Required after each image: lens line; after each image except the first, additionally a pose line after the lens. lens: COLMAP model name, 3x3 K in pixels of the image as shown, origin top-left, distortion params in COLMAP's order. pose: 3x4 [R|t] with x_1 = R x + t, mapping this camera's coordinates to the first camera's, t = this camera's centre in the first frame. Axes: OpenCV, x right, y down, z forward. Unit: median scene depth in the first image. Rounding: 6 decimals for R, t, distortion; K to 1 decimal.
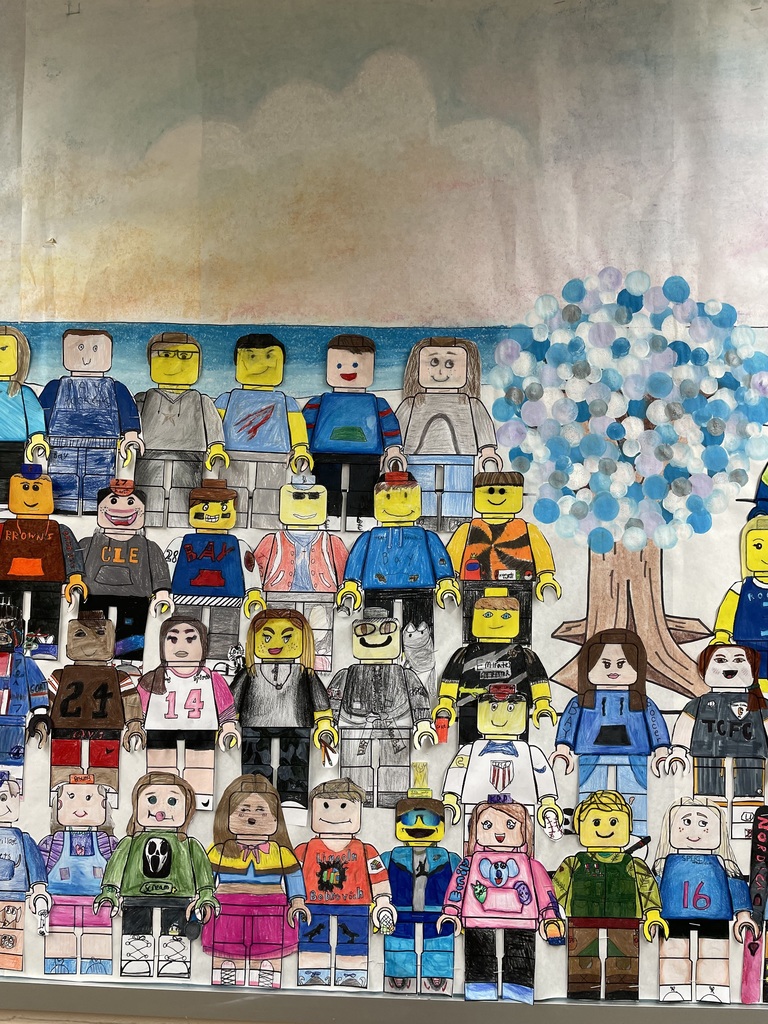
lens RADIAL K [[758.3, 0, 379.2], [0, 758.3, 515.3], [0, 0, 1]] dist [0.077952, -0.095338]
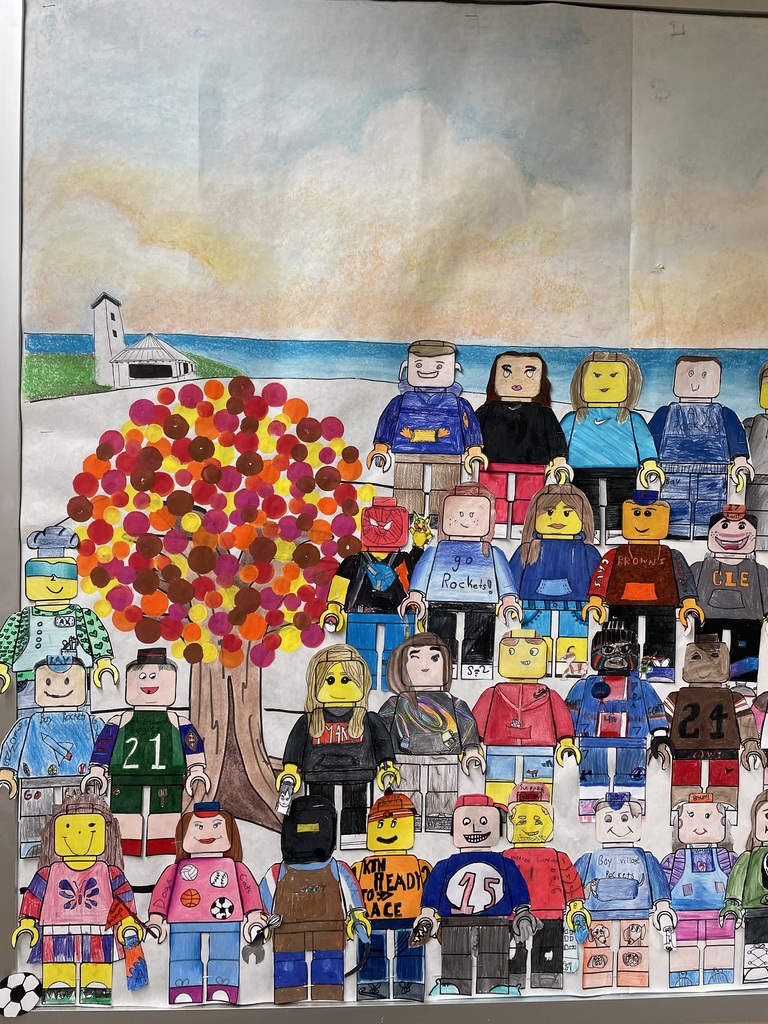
lens RADIAL K [[758.3, 0, 379.2], [0, 758.3, 515.3], [0, 0, 1]] dist [0.077952, -0.095338]
pose [[0.996224, -0.011302, 0.086086, -0.892473], [0.009019, 0.999598, 0.026864, -0.064104], [-0.086355, -0.025986, 0.995925, 0.026600]]
